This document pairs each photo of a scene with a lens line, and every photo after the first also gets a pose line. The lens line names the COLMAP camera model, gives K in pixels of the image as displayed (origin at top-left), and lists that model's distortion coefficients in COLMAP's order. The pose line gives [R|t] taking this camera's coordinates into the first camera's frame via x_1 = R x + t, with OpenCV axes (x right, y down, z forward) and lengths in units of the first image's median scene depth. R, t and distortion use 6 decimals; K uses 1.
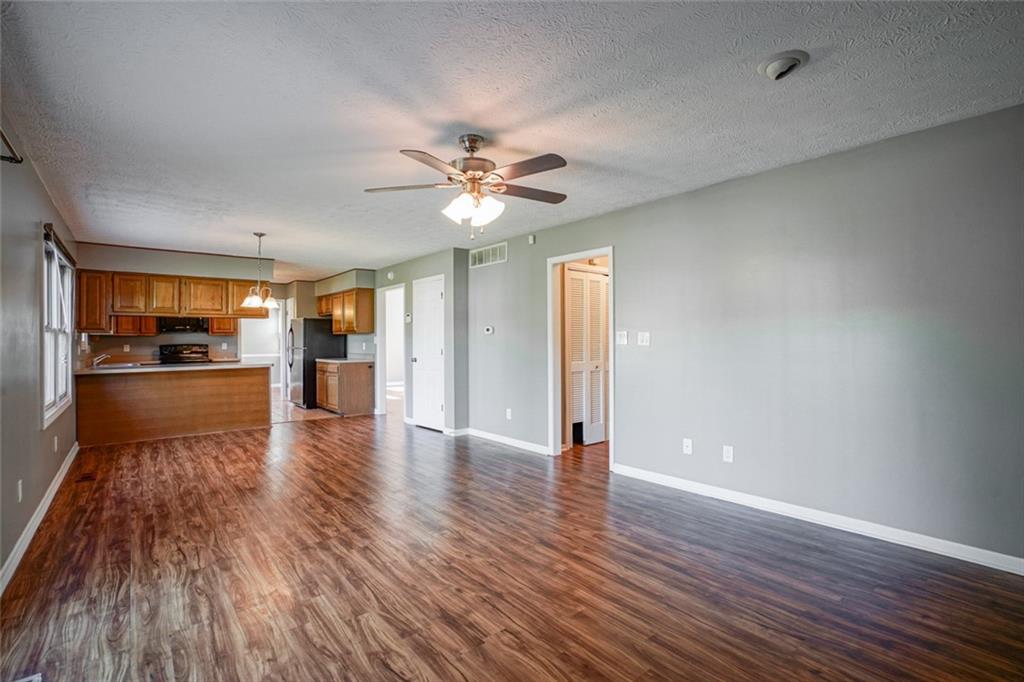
lens RADIAL K [[469.9, 0, 494.7], [0, 469.9, 342.4], [0, 0, 1]] dist [-0.048488, 0.015013]
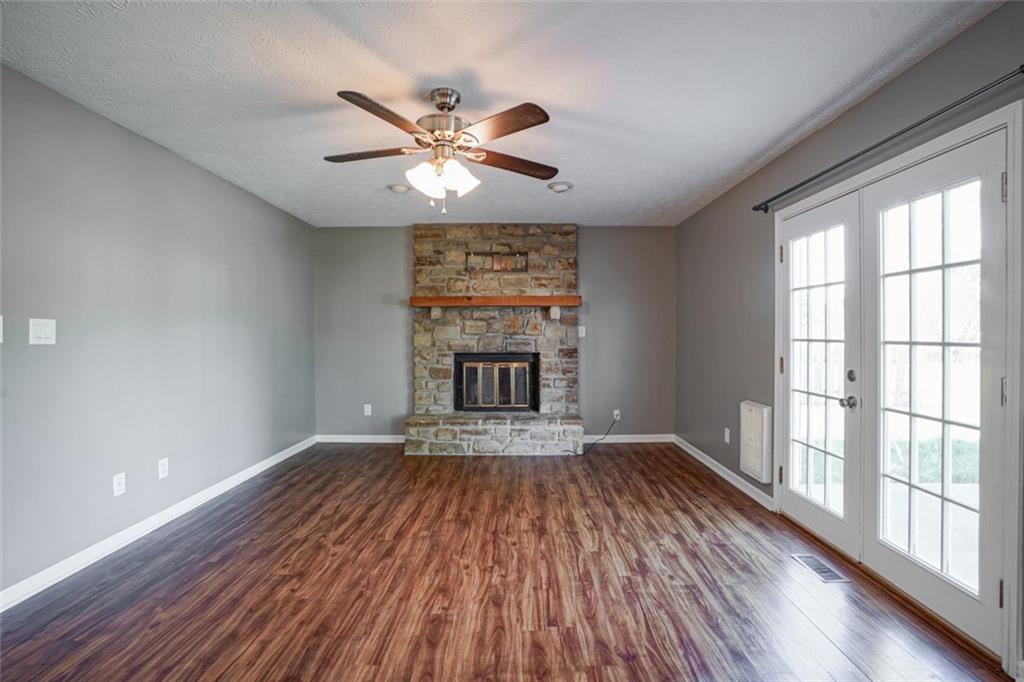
lens RADIAL K [[469.9, 0, 521.6], [0, 469.9, 336.8], [0, 0, 1]] dist [-0.048488, 0.015013]
pose [[-0.792885, 0.000899, 0.609370, -0.737899], [0.003012, 0.999992, 0.002443, -0.003617], [-0.609363, 0.003772, -0.792882, 1.734023]]
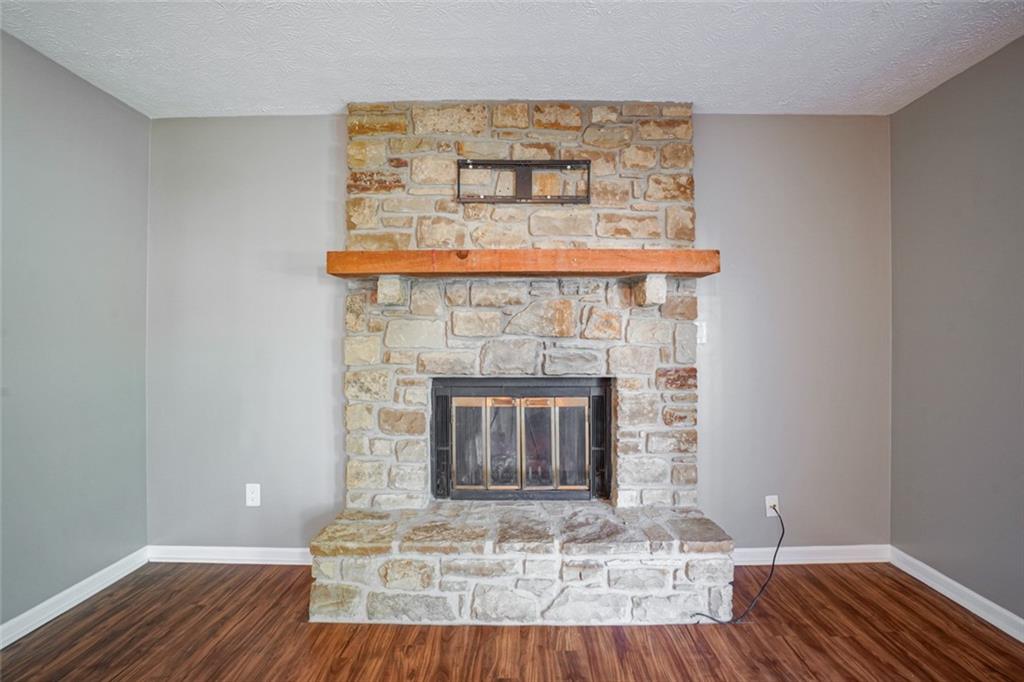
lens RADIAL K [[469.9, 0, 510.9], [0, 469.9, 341.5], [0, 0, 1]] dist [-0.048488, 0.015013]
pose [[-0.776880, 0.008762, 0.629588, 0.020045], [0.003083, 0.999944, -0.010112, 0.007412], [-0.629641, -0.005915, -0.776863, 0.926597]]
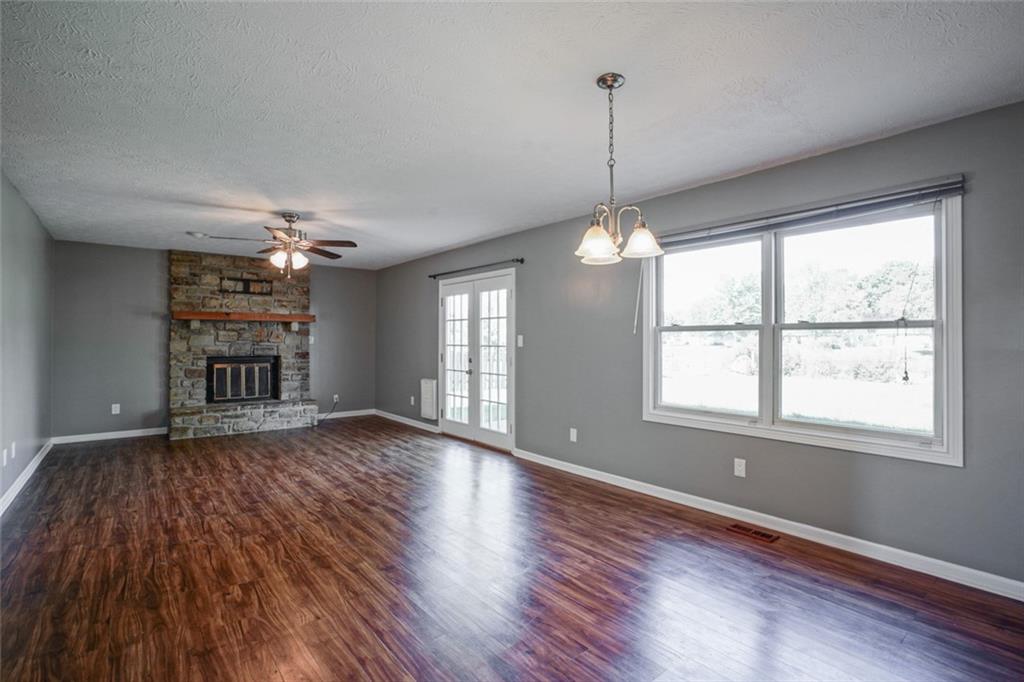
lens RADIAL K [[469.9, 0, 512.2], [0, 469.9, 336.9], [0, 0, 1]] dist [-0.048488, 0.015013]
pose [[-0.999431, 0.000790, -0.033717, -0.825556], [0.001184, 0.999931, -0.011666, -0.005129], [0.033706, -0.011700, -0.999363, 2.853765]]
